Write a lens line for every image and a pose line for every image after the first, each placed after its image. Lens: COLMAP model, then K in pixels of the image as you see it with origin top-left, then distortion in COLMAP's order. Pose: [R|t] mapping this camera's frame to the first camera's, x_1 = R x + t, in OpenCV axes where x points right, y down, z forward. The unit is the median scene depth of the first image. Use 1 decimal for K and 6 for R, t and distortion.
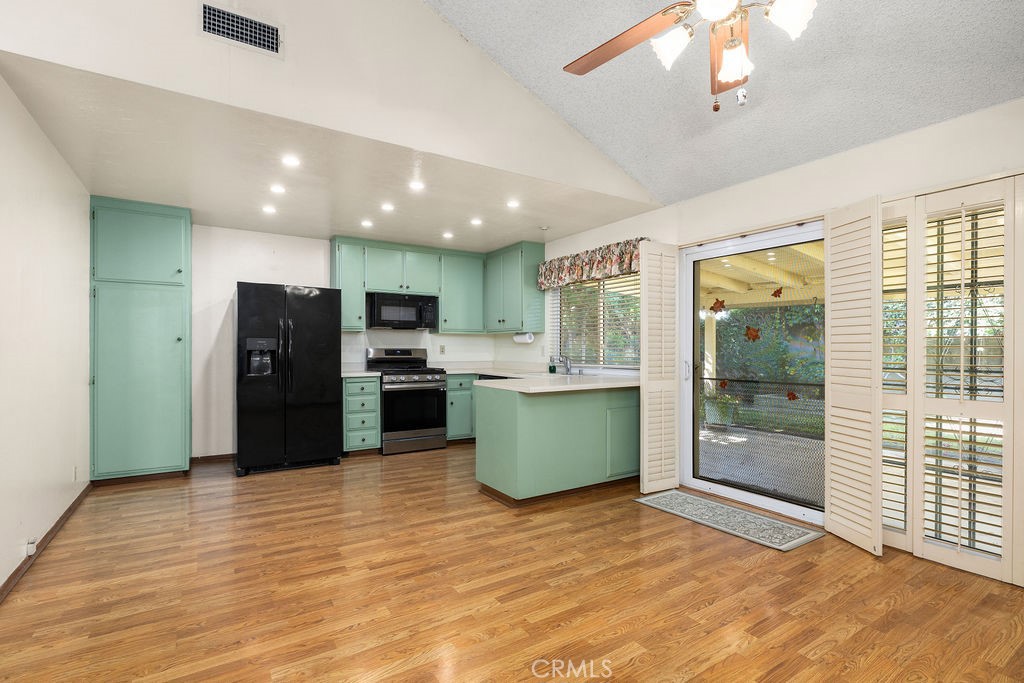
lens RADIAL K [[480.2, 0, 510.3], [0, 480.2, 350.5], [0, 0, 1]] dist [-0.000856, 0.000525]
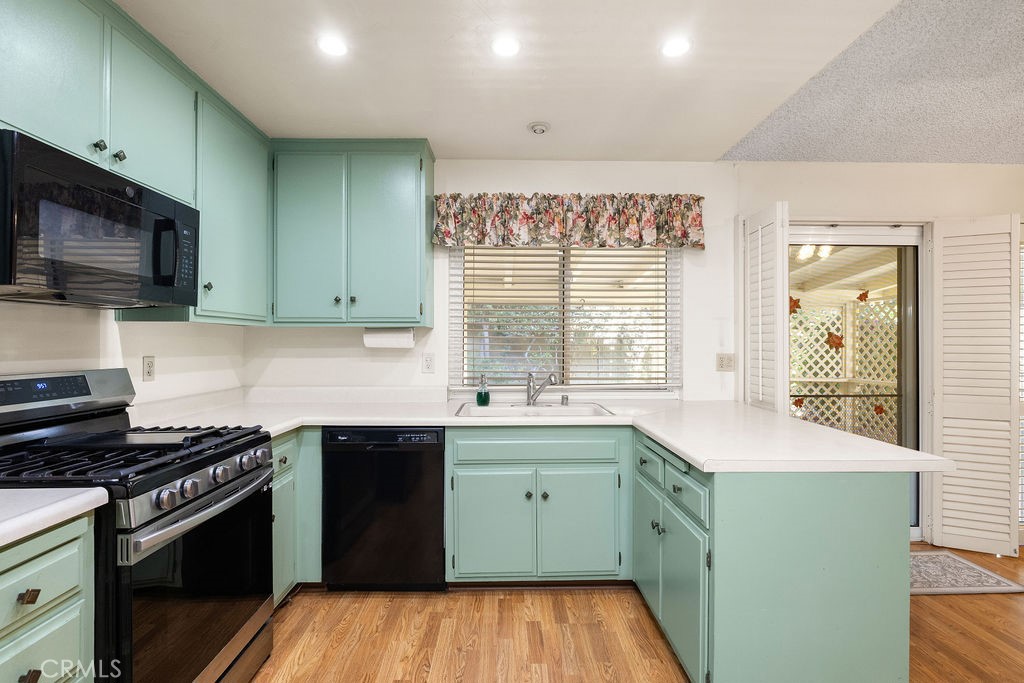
lens RADIAL K [[480.2, 0, 511.3], [0, 480.2, 342.0], [0, 0, 1]] dist [-0.000856, 0.000525]
pose [[0.522370, 0.000551, 0.852719, -0.353483], [0.003595, 0.999989, -0.002849, -0.022010], [-0.852711, 0.004554, 0.522363, 0.695378]]
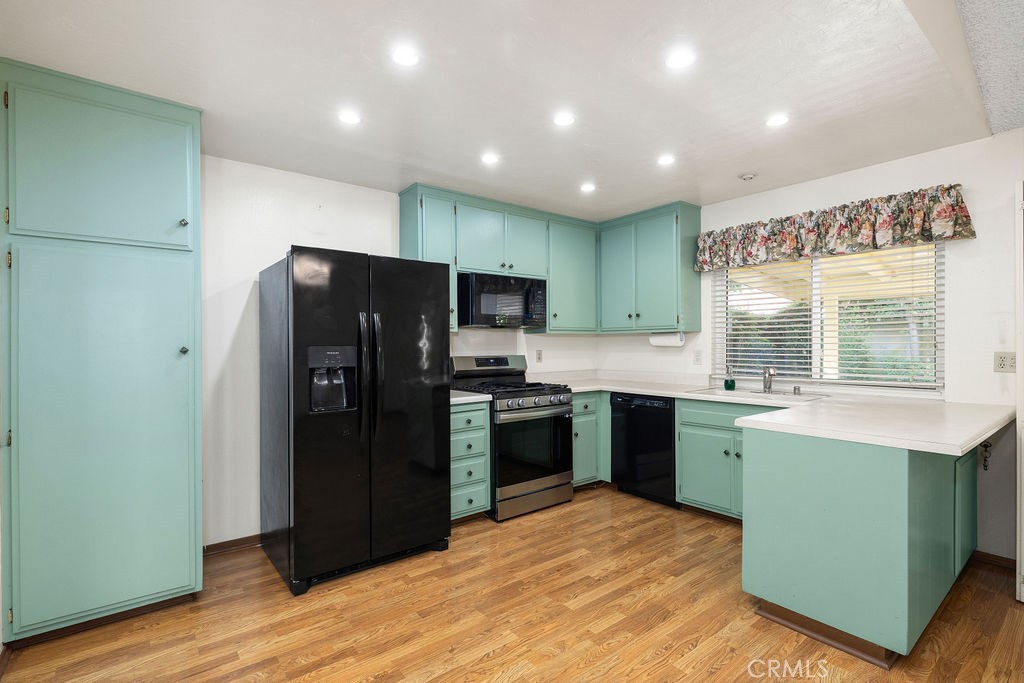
lens RADIAL K [[480.2, 0, 513.2], [0, 480.2, 345.8], [0, 0, 1]] dist [-0.000856, 0.000525]
pose [[0.994409, -0.008756, 0.105238, -0.300280], [0.008729, 0.999962, 0.000713, -0.020556], [-0.105240, 0.000210, 0.994447, 0.338621]]
